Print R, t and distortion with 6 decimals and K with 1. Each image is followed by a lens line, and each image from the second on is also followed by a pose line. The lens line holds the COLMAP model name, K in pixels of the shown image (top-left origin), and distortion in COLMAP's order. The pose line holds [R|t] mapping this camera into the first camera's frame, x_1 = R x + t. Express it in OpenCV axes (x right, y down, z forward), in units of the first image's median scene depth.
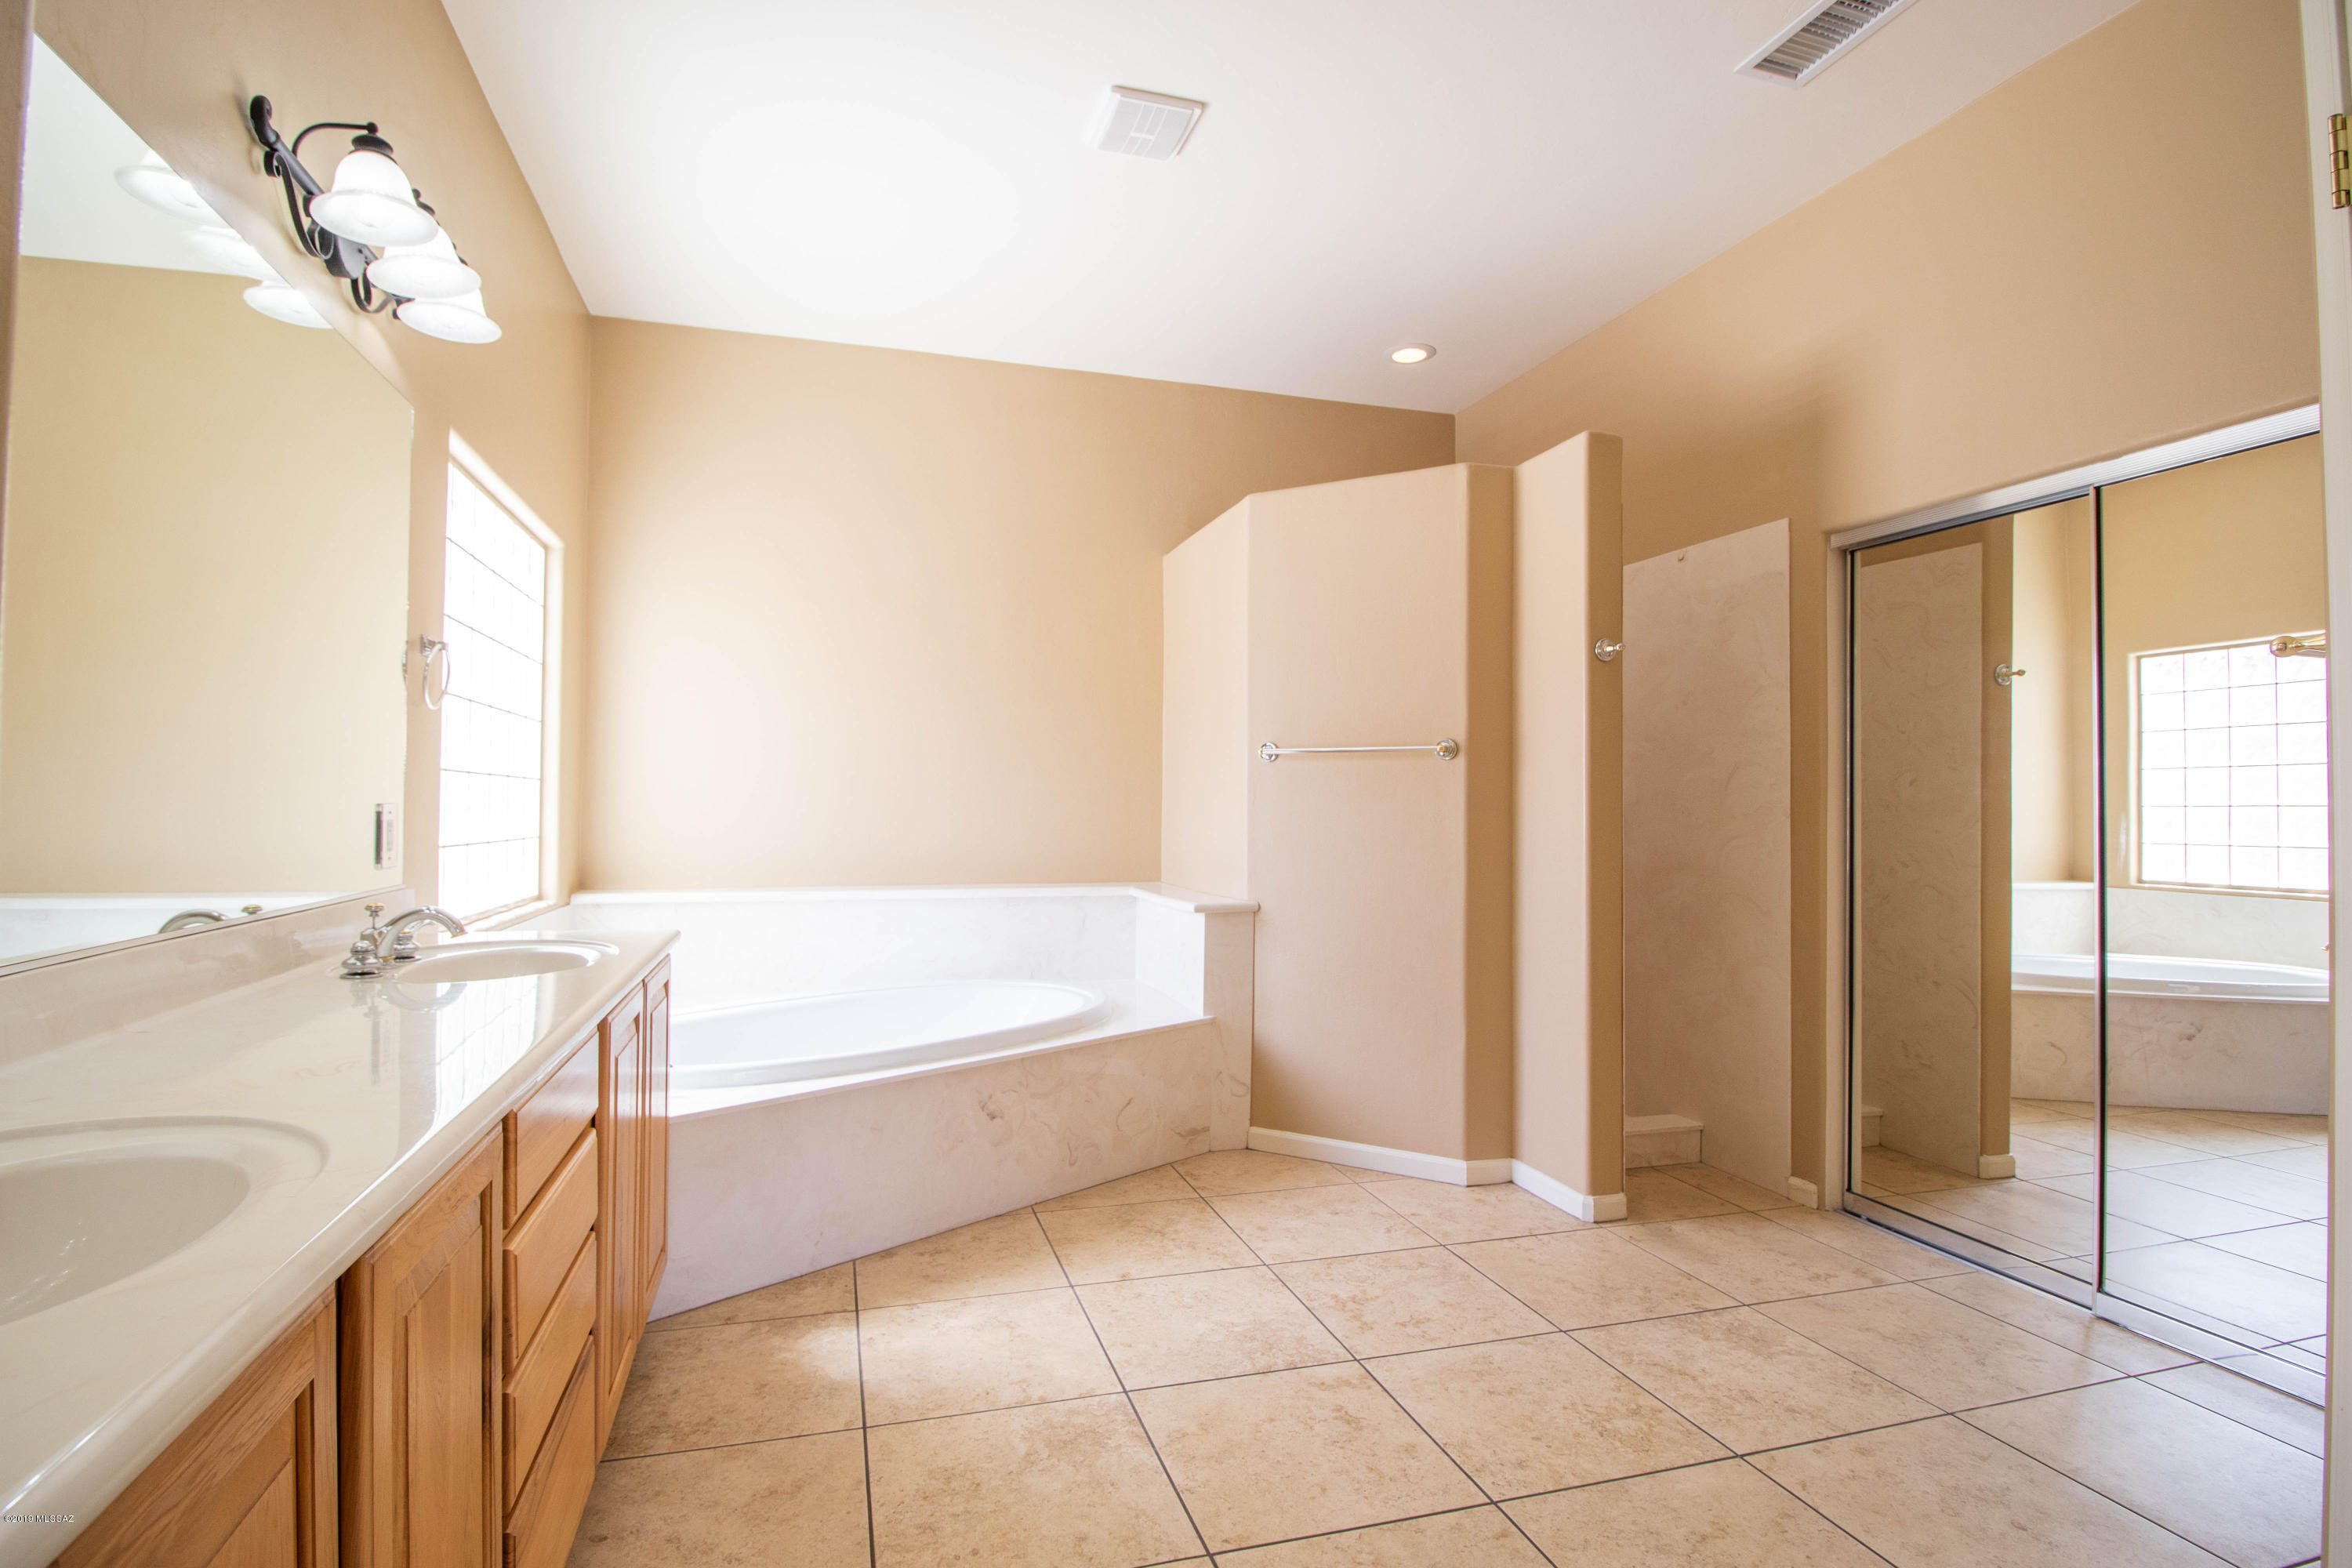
lens RADIAL K [[1094.8, 0, 1131.0], [0, 1094.8, 800.8], [0, 0, 1]] dist [-0.001690, -0.010264]
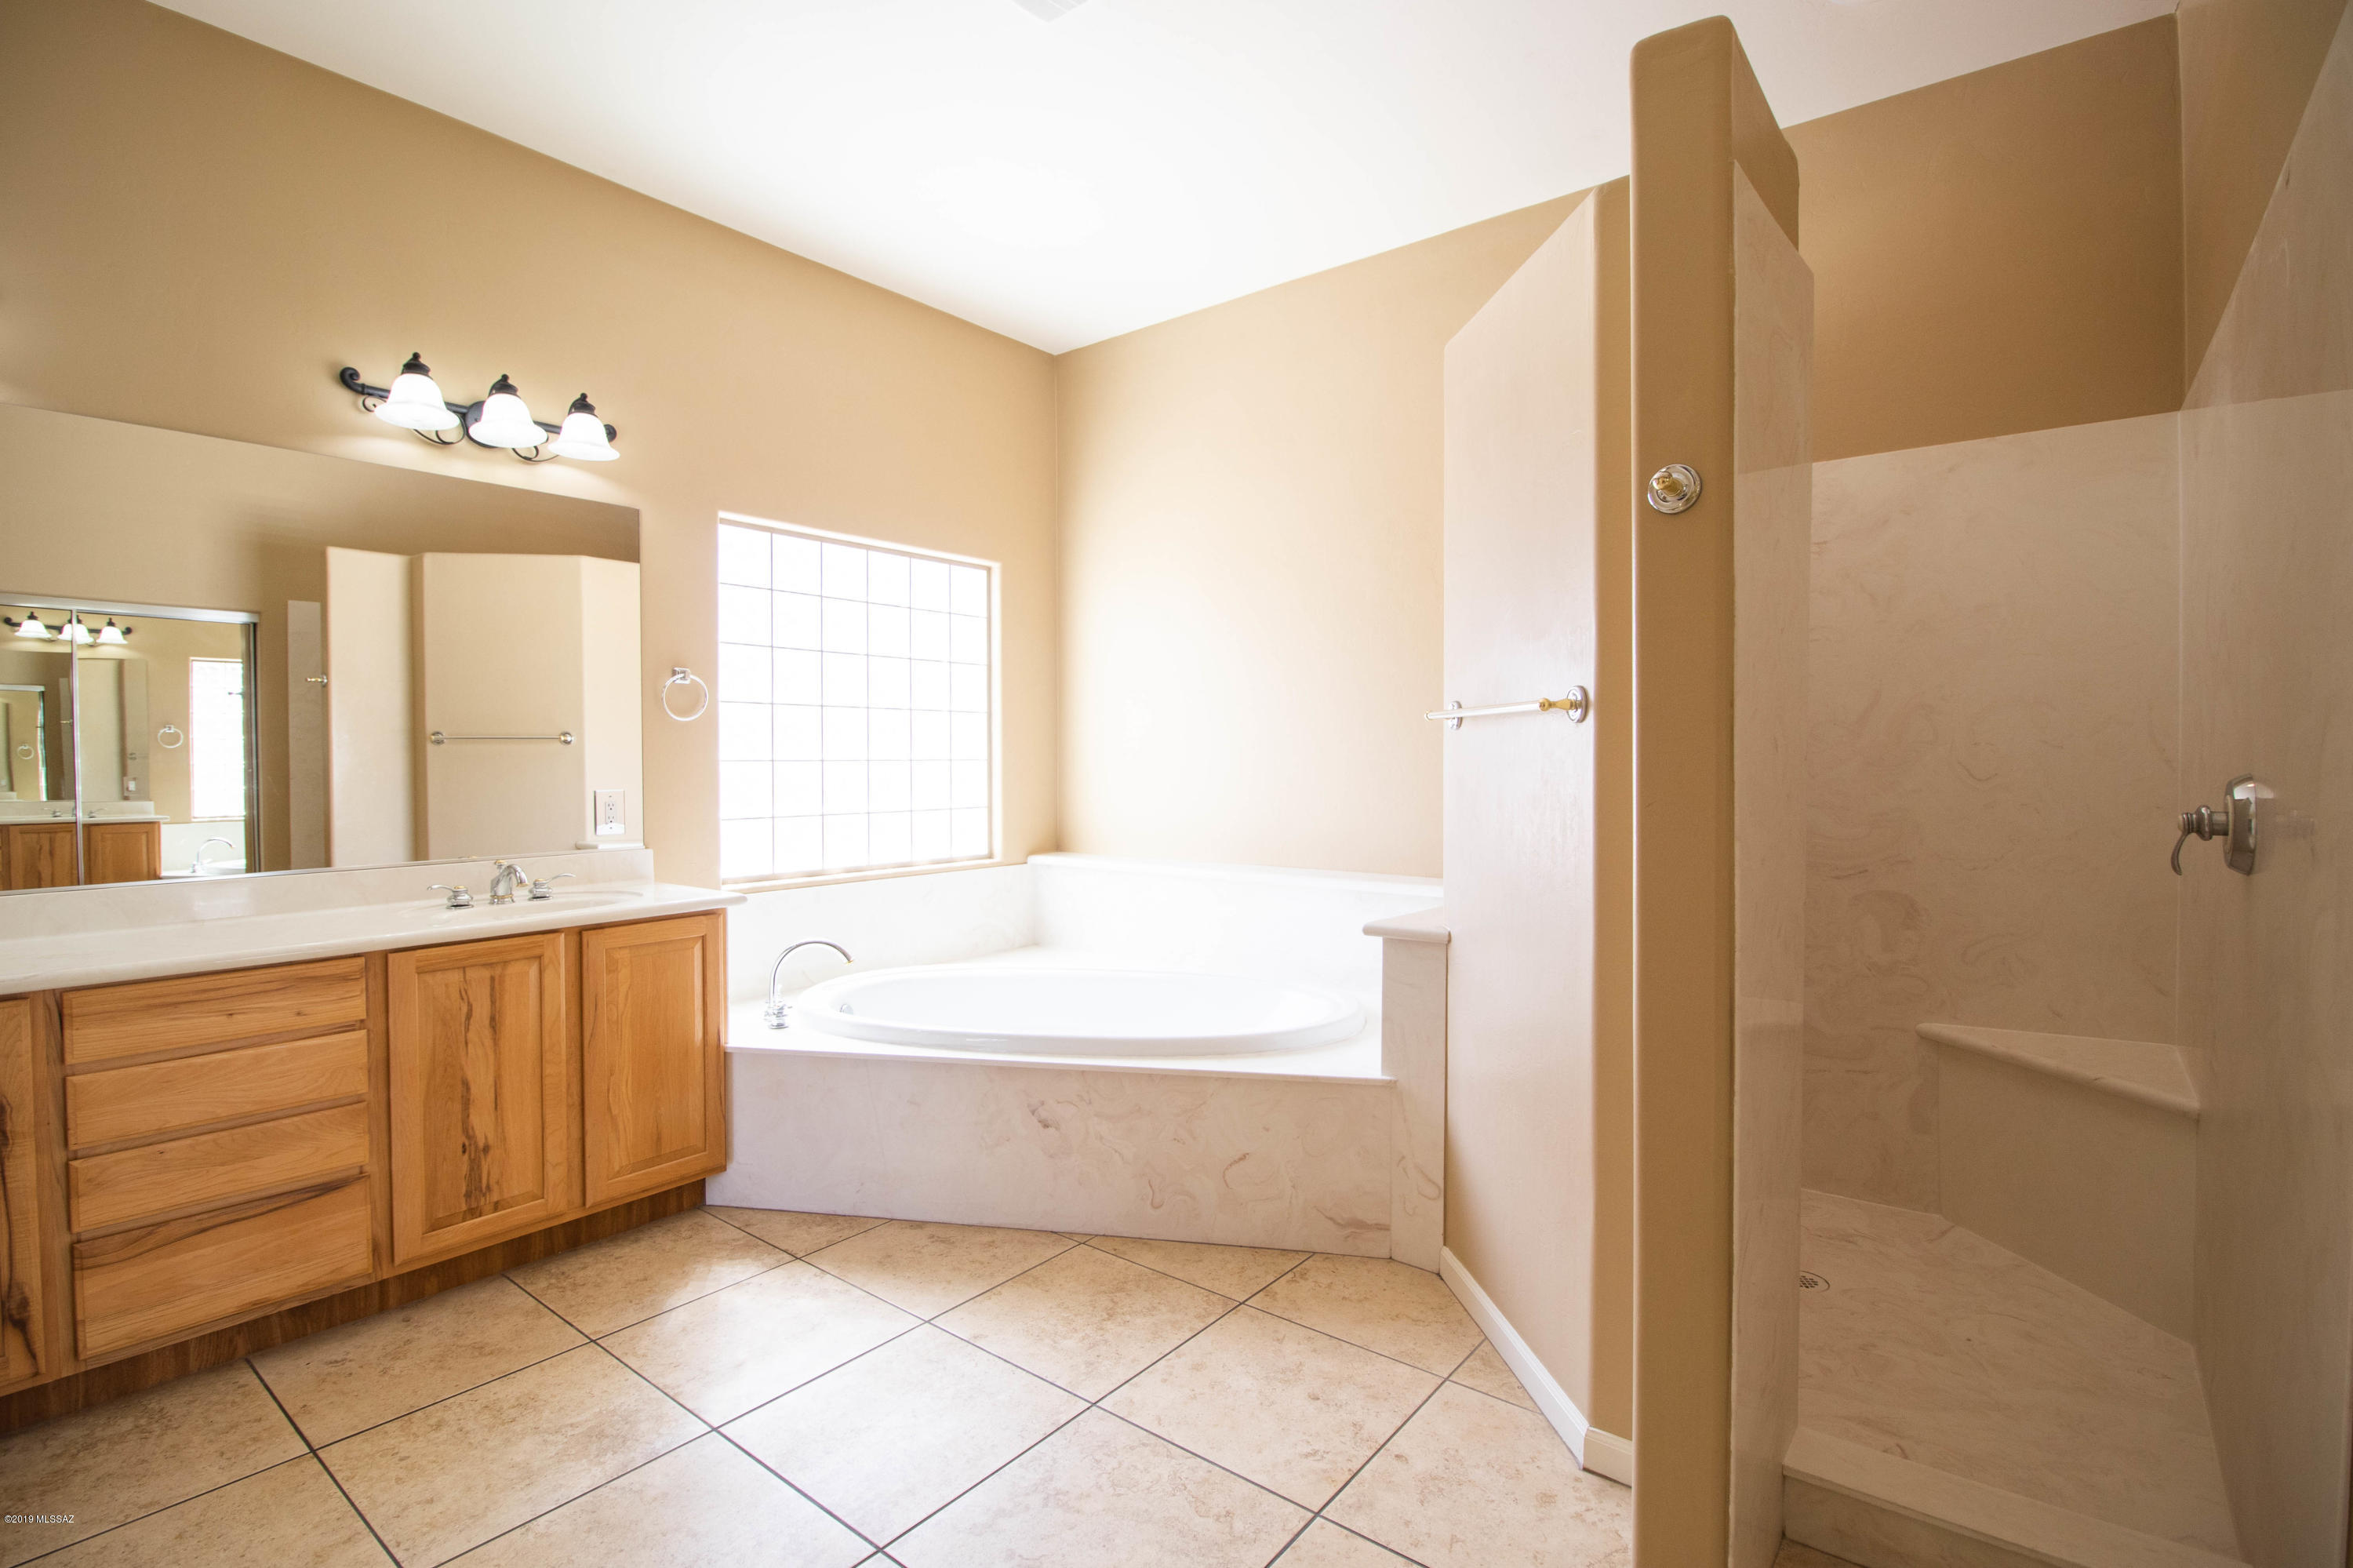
lens RADIAL K [[1095.3, 0, 1184.8], [0, 1095.3, 778.7], [0, 0, 1]] dist [-0.001690, -0.010264]
pose [[0.597253, 0.008781, -0.802005, 0.679734], [0.012032, 0.999729, 0.019906, -0.023456], [0.801963, -0.021539, 0.596986, 0.534189]]
